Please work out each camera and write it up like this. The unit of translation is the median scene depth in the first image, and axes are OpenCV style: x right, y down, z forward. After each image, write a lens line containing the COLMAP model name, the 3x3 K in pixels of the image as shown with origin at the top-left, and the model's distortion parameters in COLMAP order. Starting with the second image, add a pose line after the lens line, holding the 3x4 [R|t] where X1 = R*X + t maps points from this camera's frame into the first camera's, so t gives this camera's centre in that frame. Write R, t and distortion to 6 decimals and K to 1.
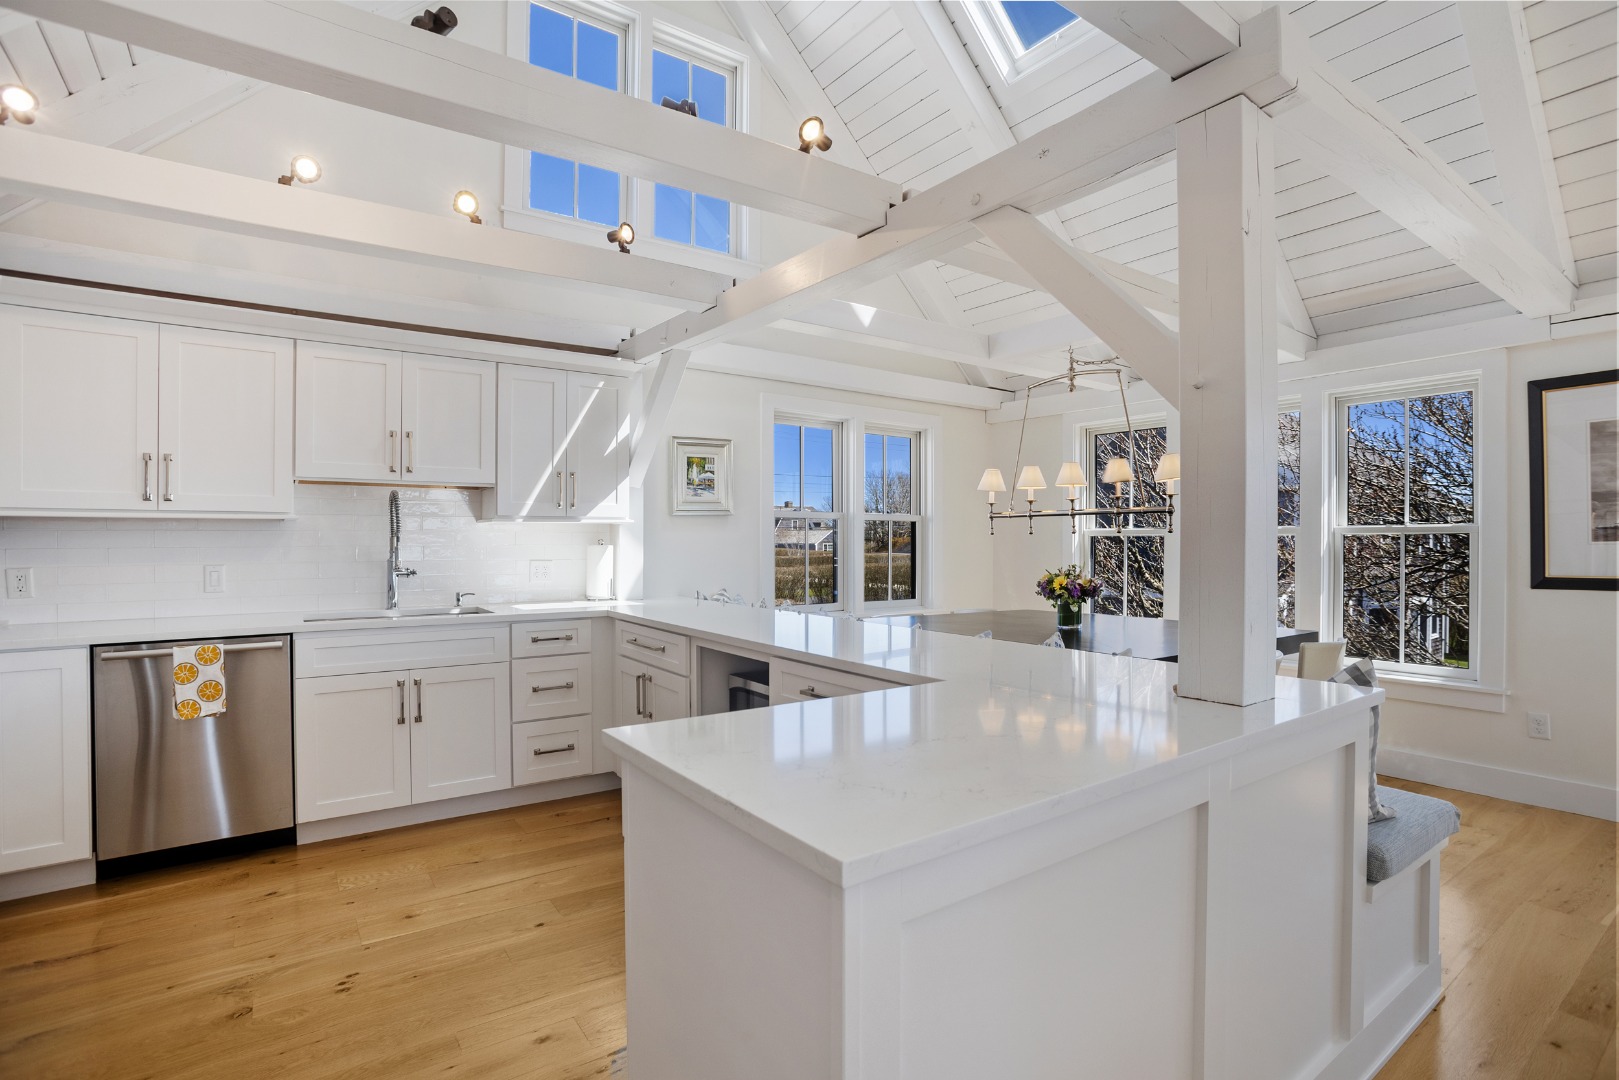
lens RADIAL K [[784.9, 0, 808.9], [0, 784.9, 541.8], [0, 0, 1]] dist [-0.022507, 0.001460]
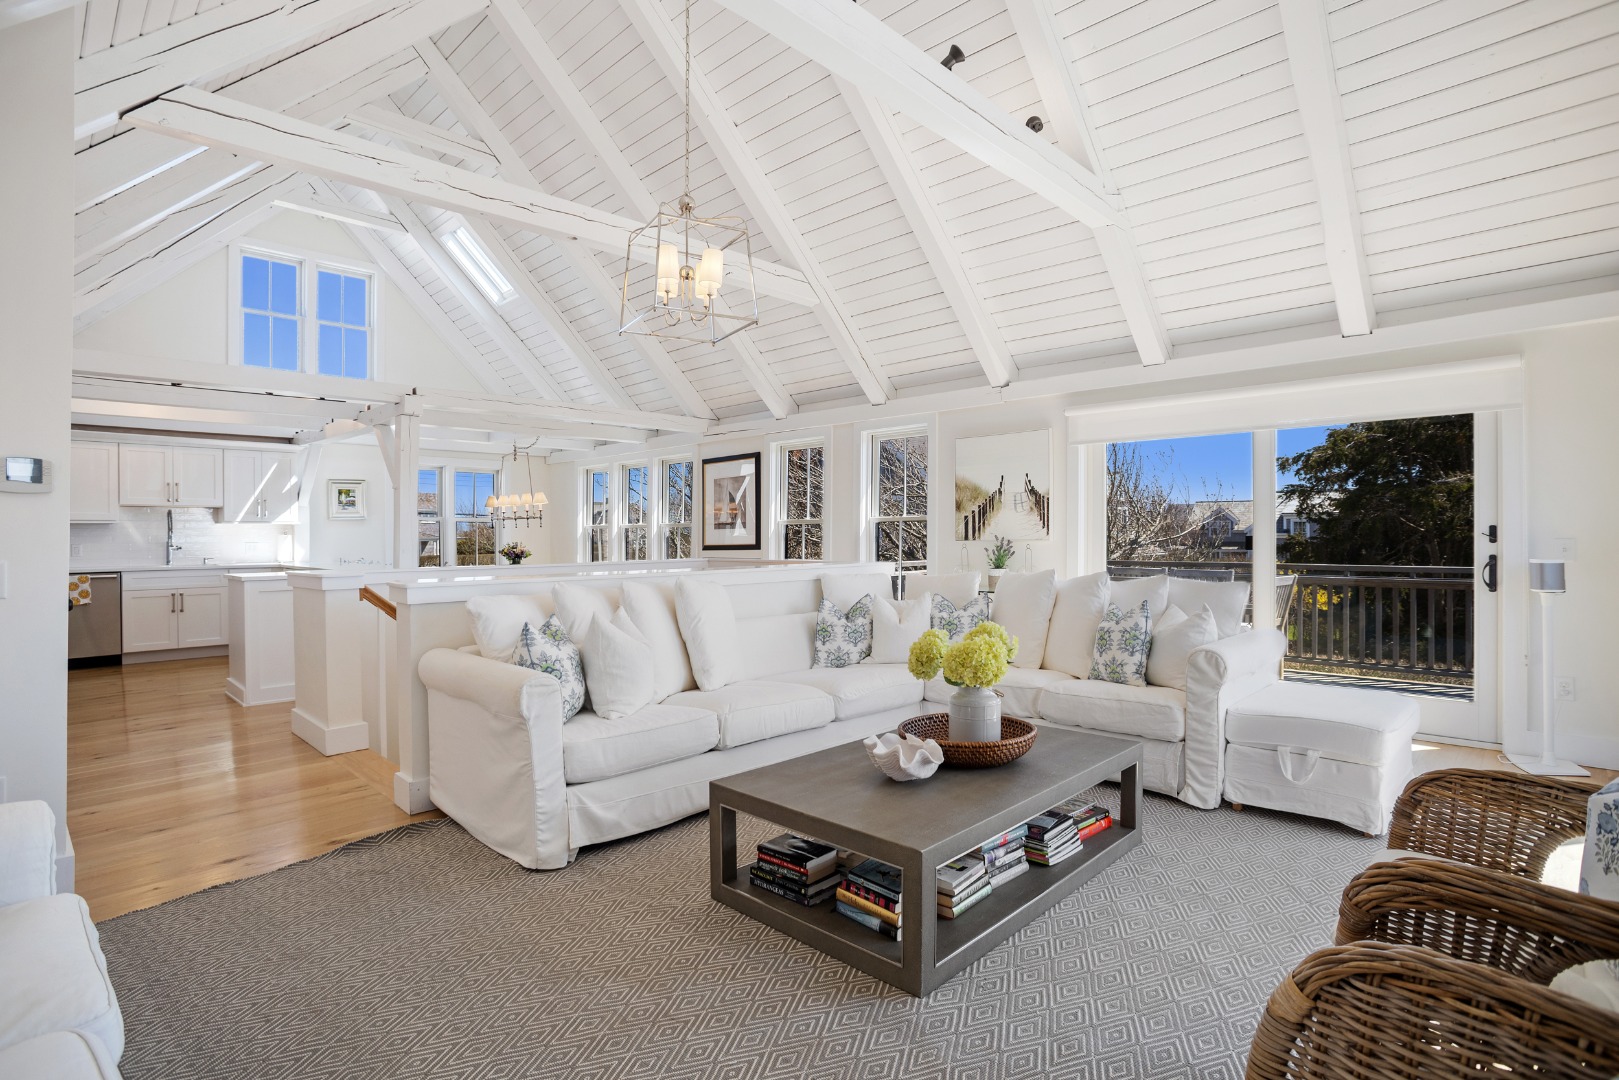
lens RADIAL K [[784.9, 0, 811.6], [0, 784.9, 535.5], [0, 0, 1]] dist [-0.022507, 0.001460]
pose [[0.986837, -0.009058, 0.161464, 0.824668], [0.008172, 0.999948, 0.006150, 0.006349], [-0.161511, -0.004749, 0.986859, -1.322937]]
